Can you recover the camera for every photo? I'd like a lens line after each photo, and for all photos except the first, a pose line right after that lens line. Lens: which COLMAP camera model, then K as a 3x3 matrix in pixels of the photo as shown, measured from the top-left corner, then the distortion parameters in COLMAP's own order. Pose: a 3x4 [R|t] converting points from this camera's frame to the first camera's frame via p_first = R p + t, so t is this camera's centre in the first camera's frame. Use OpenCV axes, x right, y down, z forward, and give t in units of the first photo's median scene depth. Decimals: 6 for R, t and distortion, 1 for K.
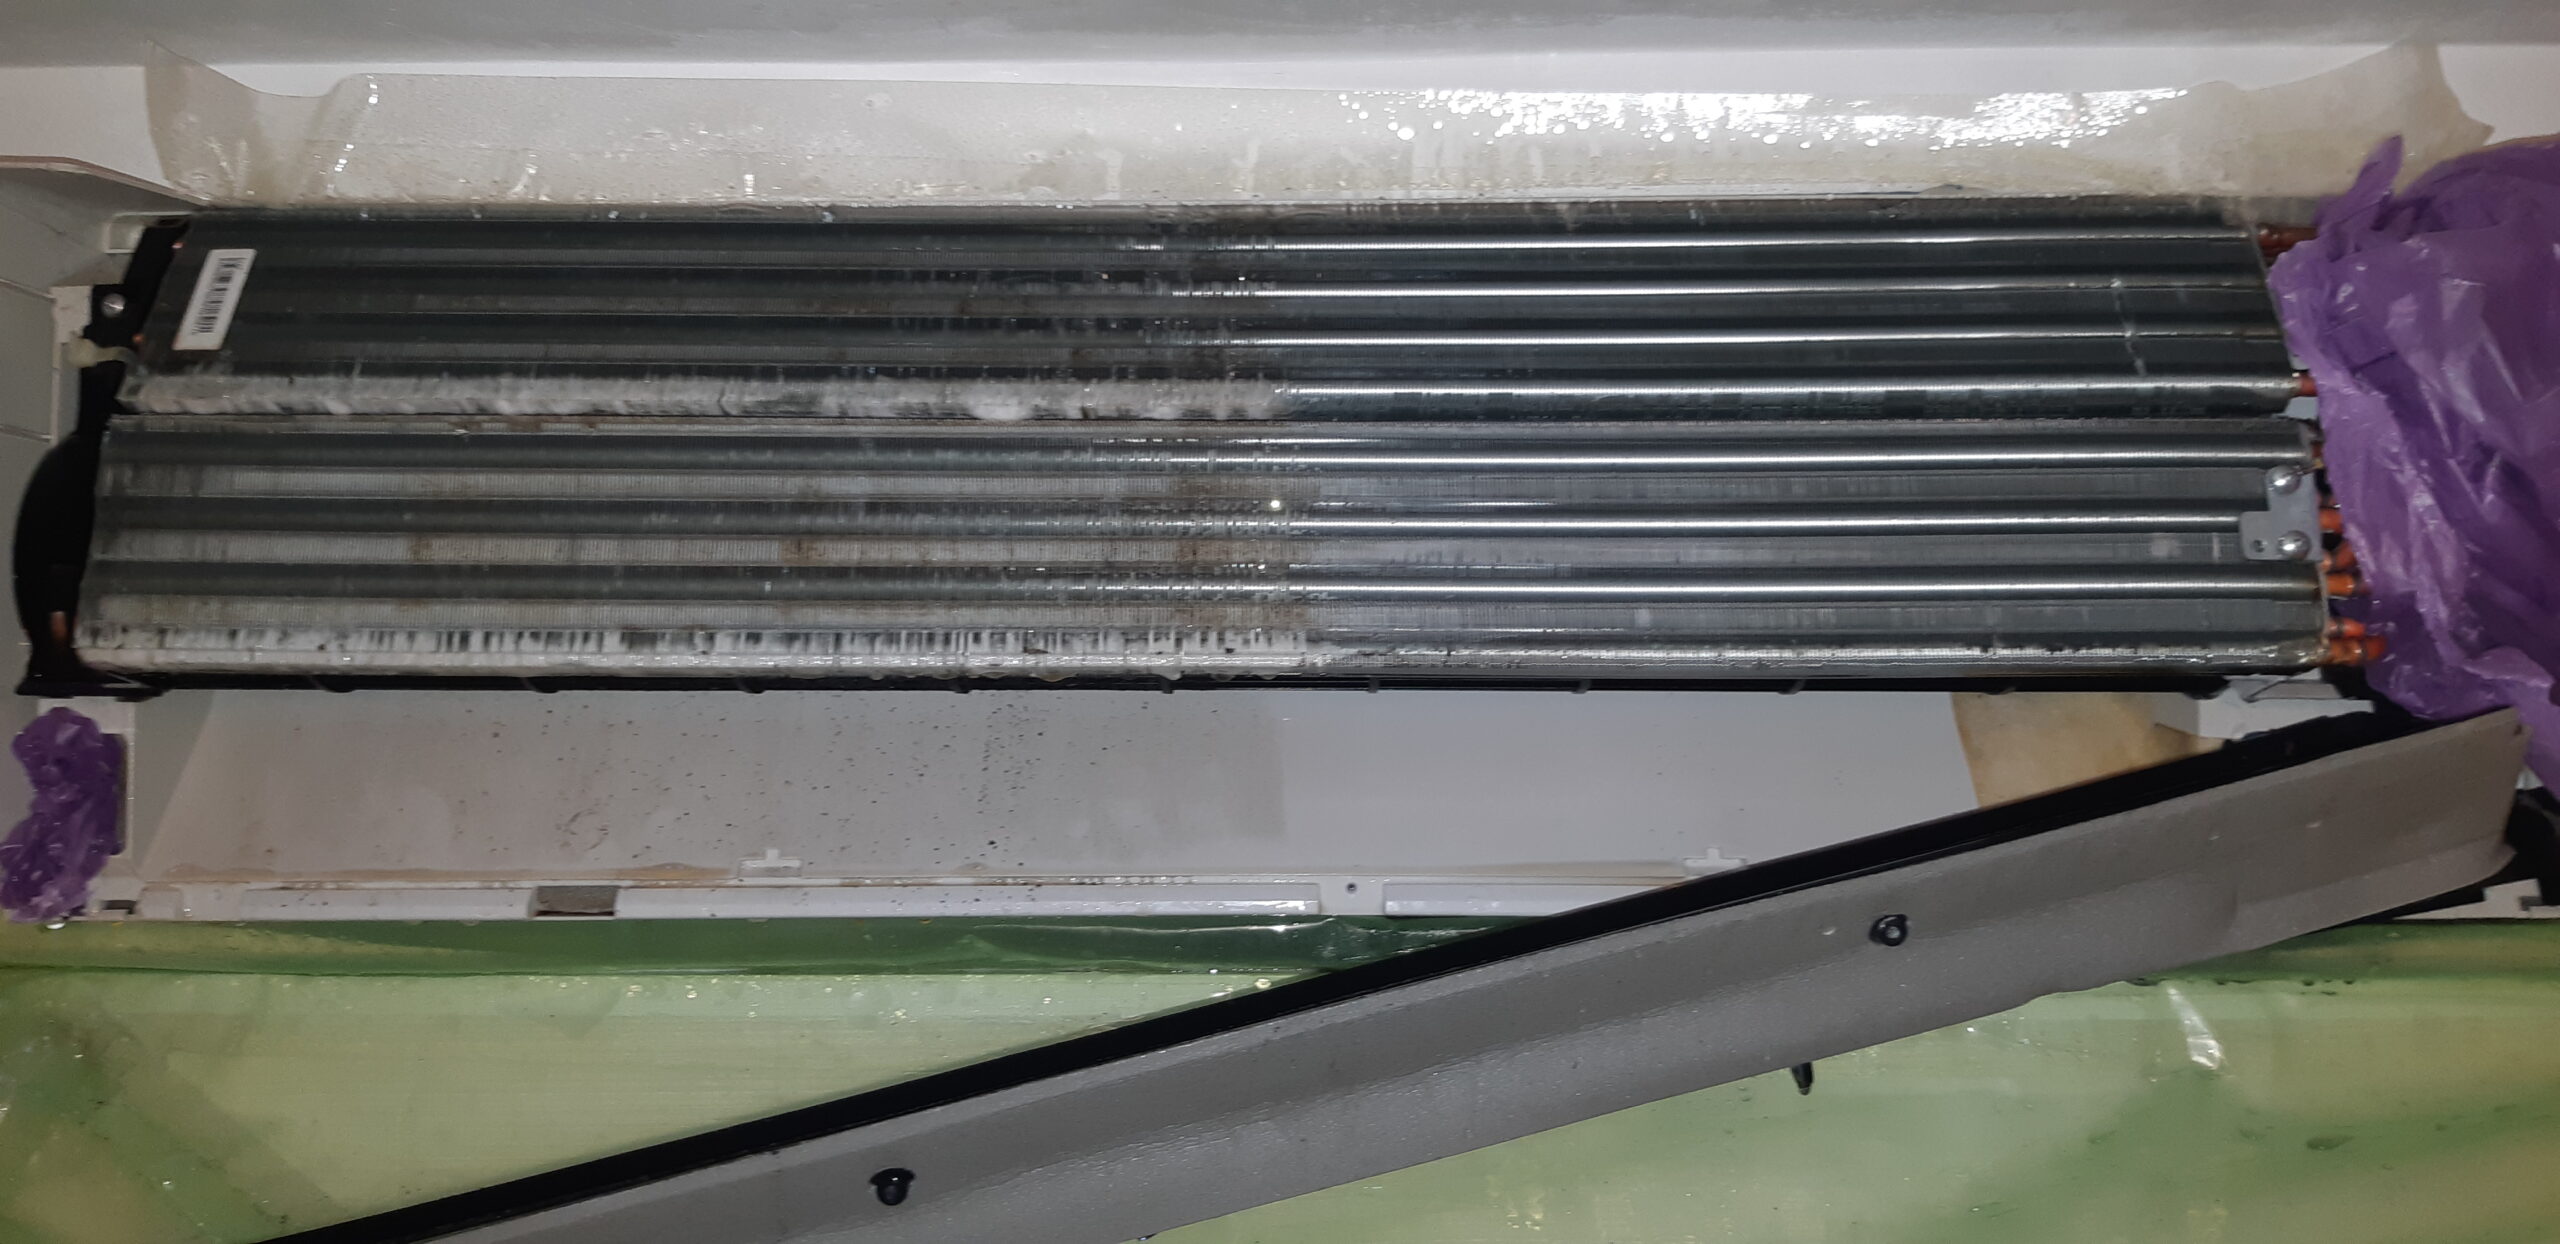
lens RADIAL K [[2004.2, 0, 1280.0], [0, 2004.2, 622.0], [0, 0, 1]] dist [0.071371, -0.166772]
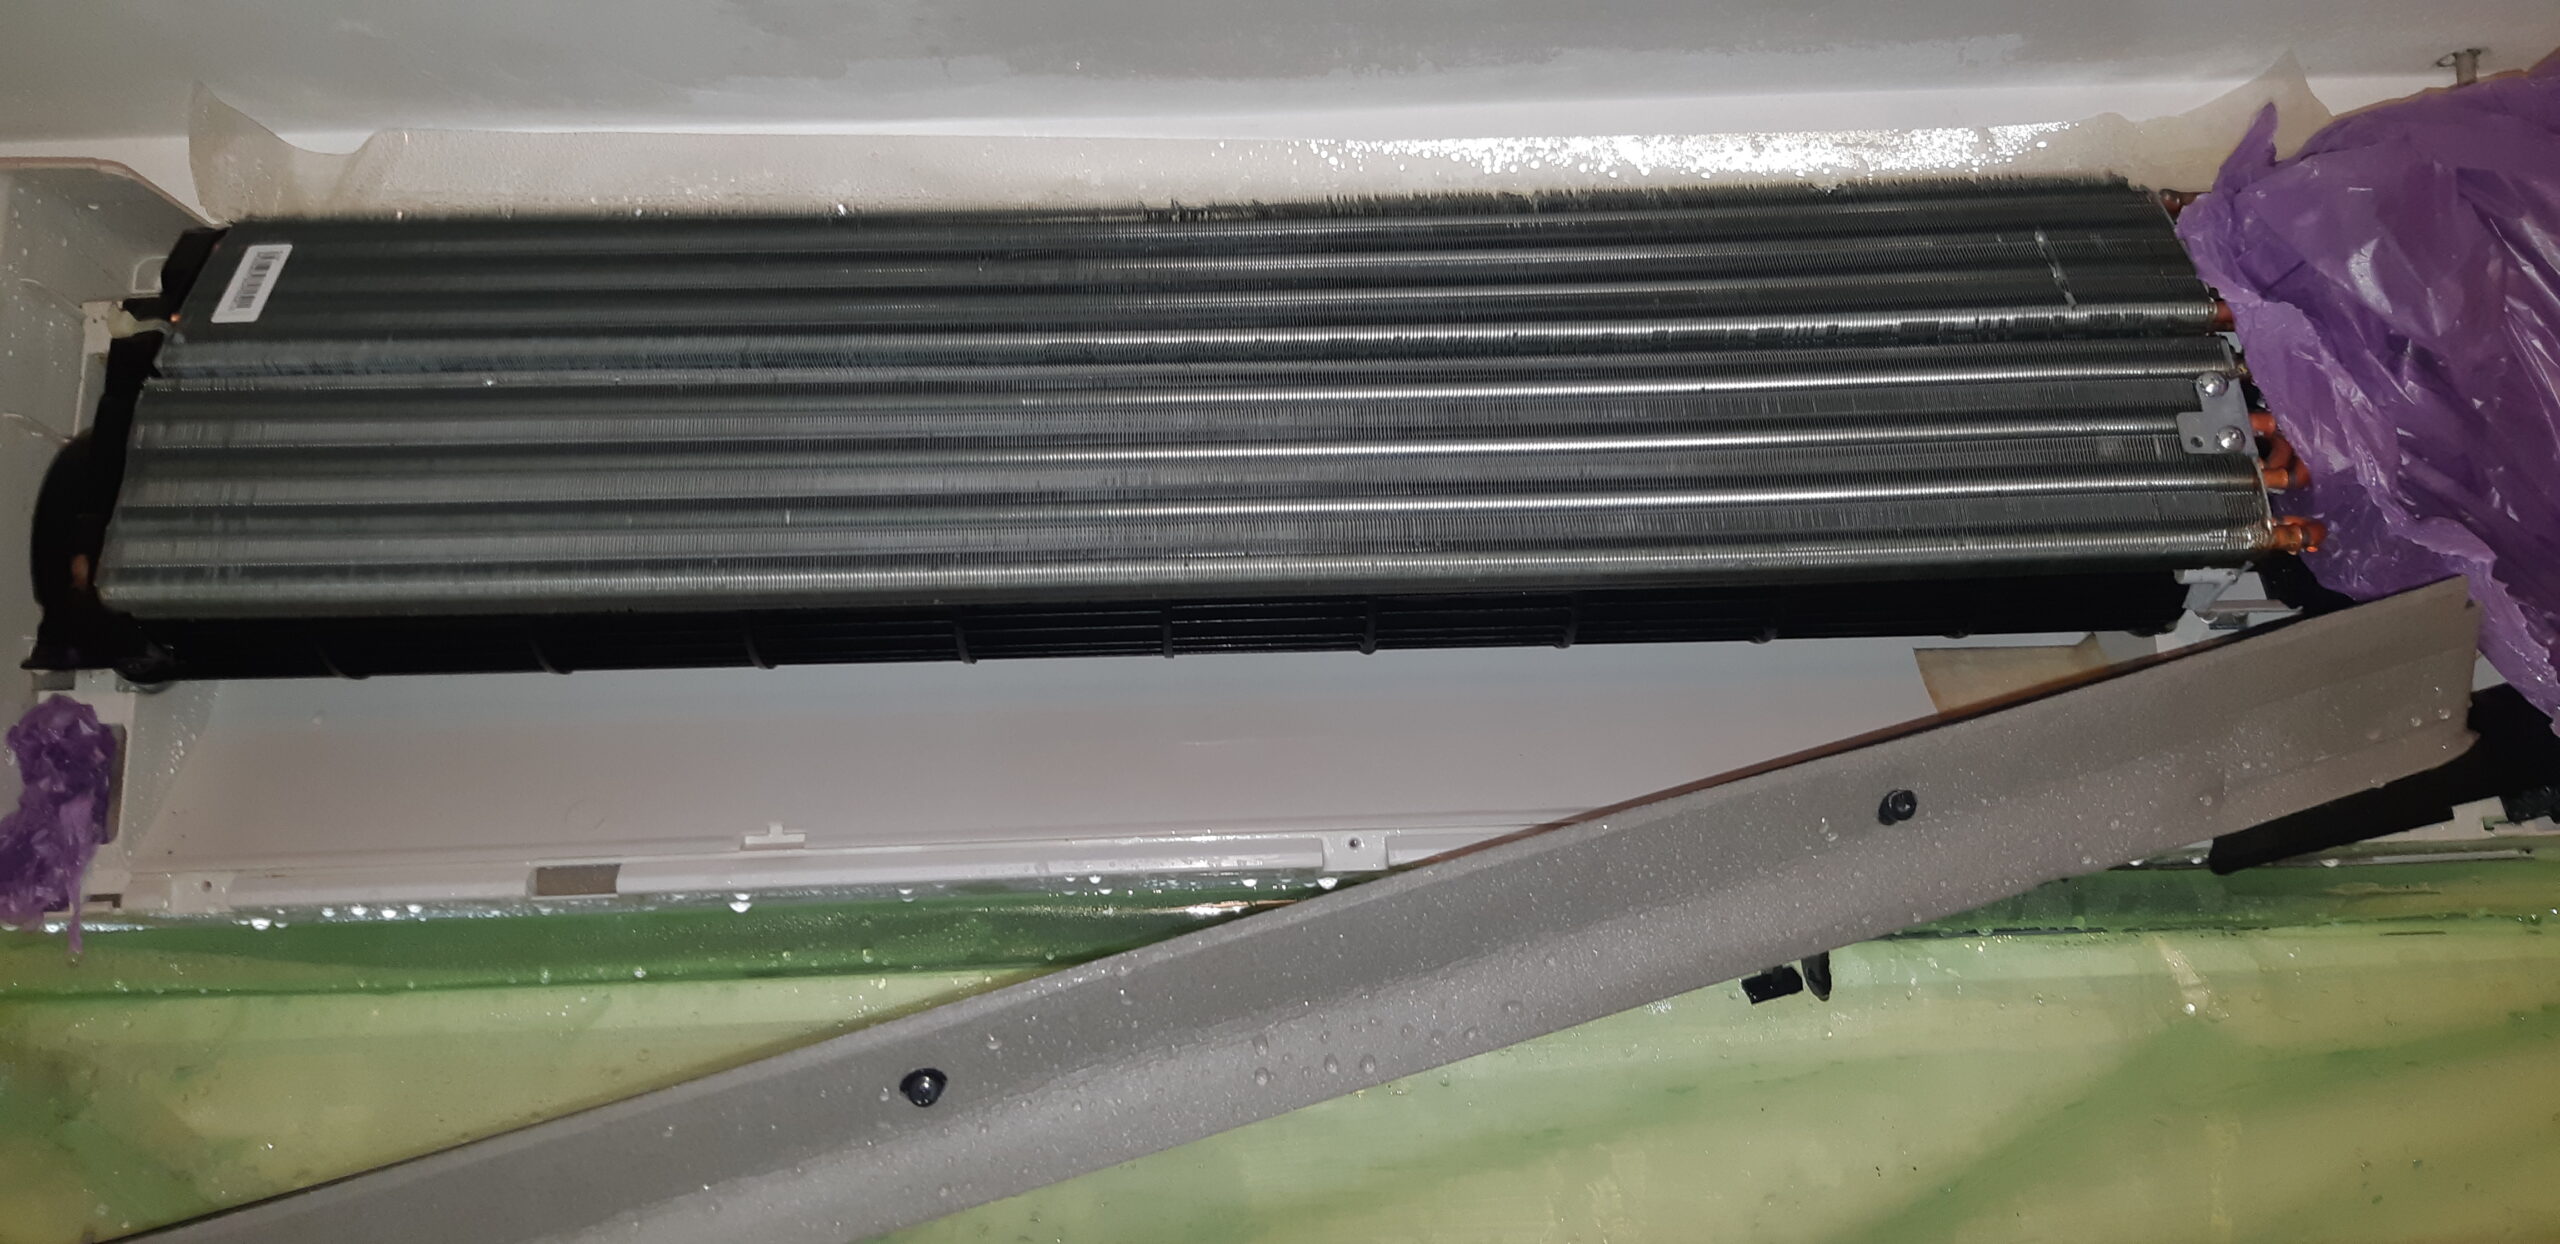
lens RADIAL K [[2016.3, 0, 1274.3], [0, 2016.3, 610.7], [0, 0, 1]] dist [0.070280, -0.169668]
pose [[0.998921, -0.022119, 0.040830, -0.047850], [0.029639, 0.980569, -0.193921, 0.237072], [-0.035748, 0.194922, 0.980167, -0.017936]]
